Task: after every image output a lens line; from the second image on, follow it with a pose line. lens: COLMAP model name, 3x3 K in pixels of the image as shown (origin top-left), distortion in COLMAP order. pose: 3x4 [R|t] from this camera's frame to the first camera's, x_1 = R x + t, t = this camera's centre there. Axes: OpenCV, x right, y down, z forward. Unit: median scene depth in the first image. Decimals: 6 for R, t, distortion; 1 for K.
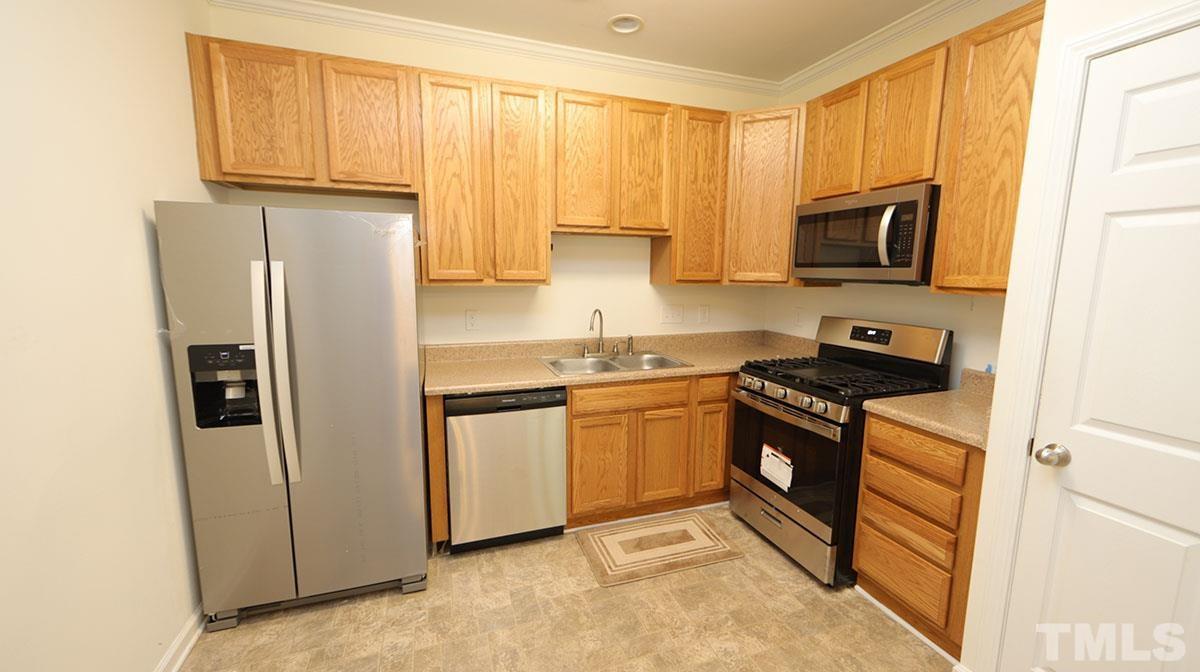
lens RADIAL K [[467.7, 0, 602.1], [0, 467.7, 337.6], [0, 0, 1]] dist [0.002070, -0.000073]
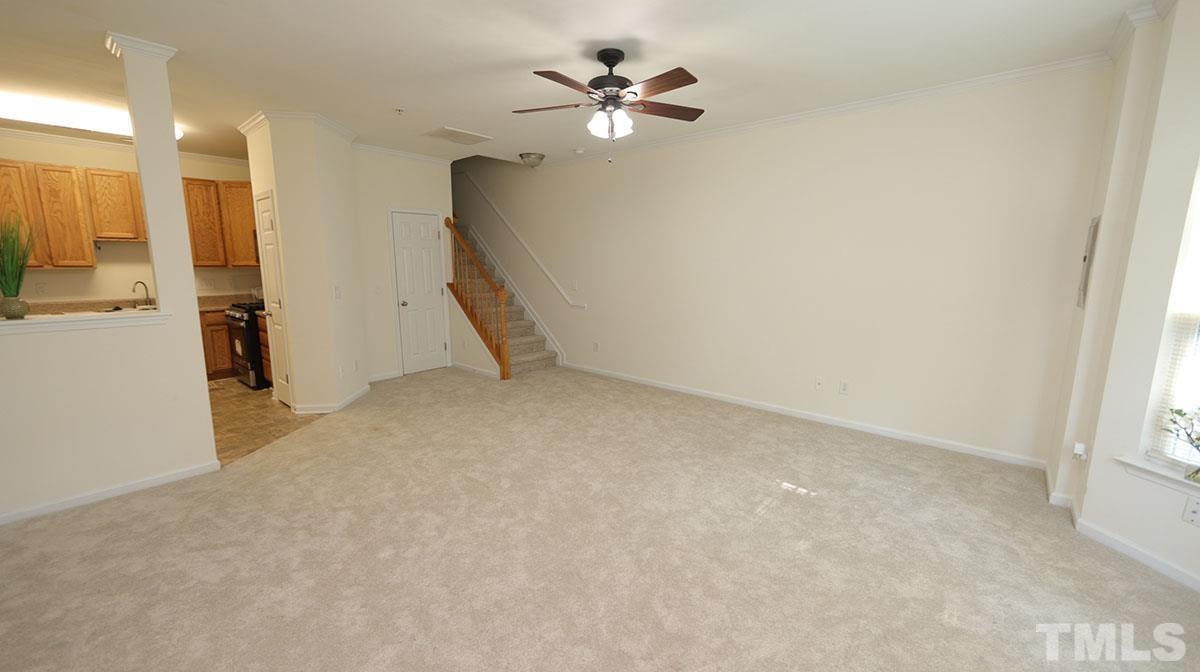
lens RADIAL K [[467.7, 0, 602.1], [0, 467.7, 337.6], [0, 0, 1]] dist [0.002070, -0.000073]
pose [[0.872990, -0.083994, 0.480452, 0.806975], [0.073808, 0.996466, 0.040094, 0.264278], [-0.482121, 0.000460, 0.876104, -1.805028]]
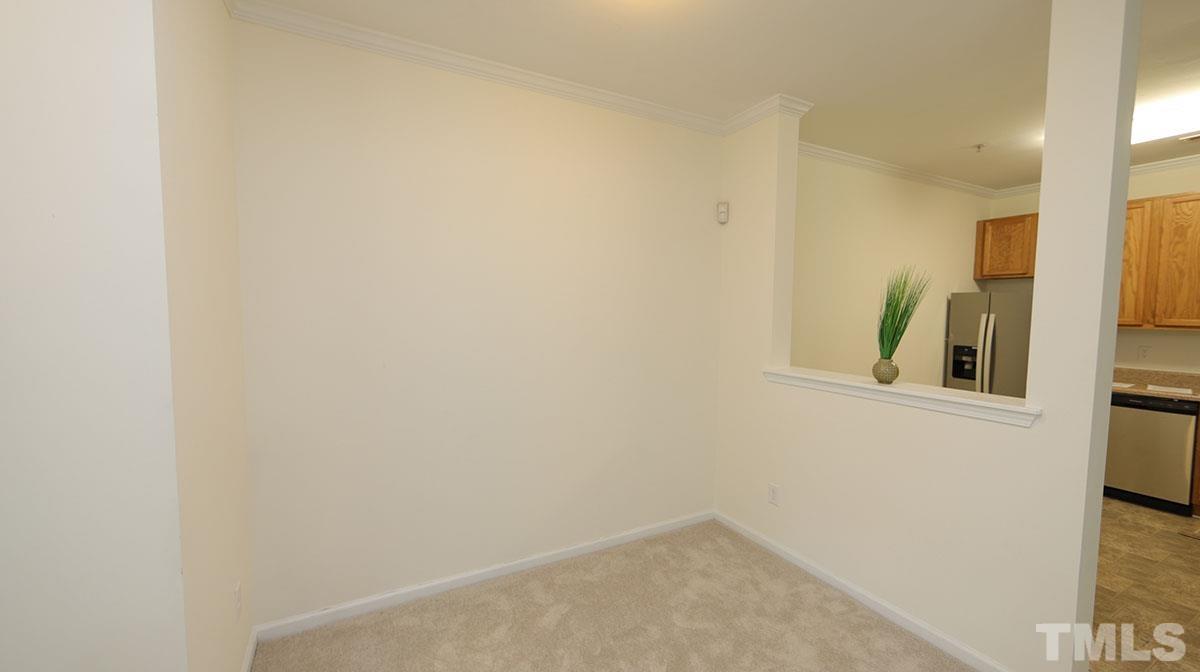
lens RADIAL K [[467.7, 0, 602.1], [0, 467.7, 337.6], [0, 0, 1]] dist [0.002070, -0.000073]
pose [[0.145312, 0.052166, -0.988010, 1.018770], [-0.148317, 0.988473, 0.030377, 0.133141], [0.978206, 0.142124, 0.151374, -0.957587]]
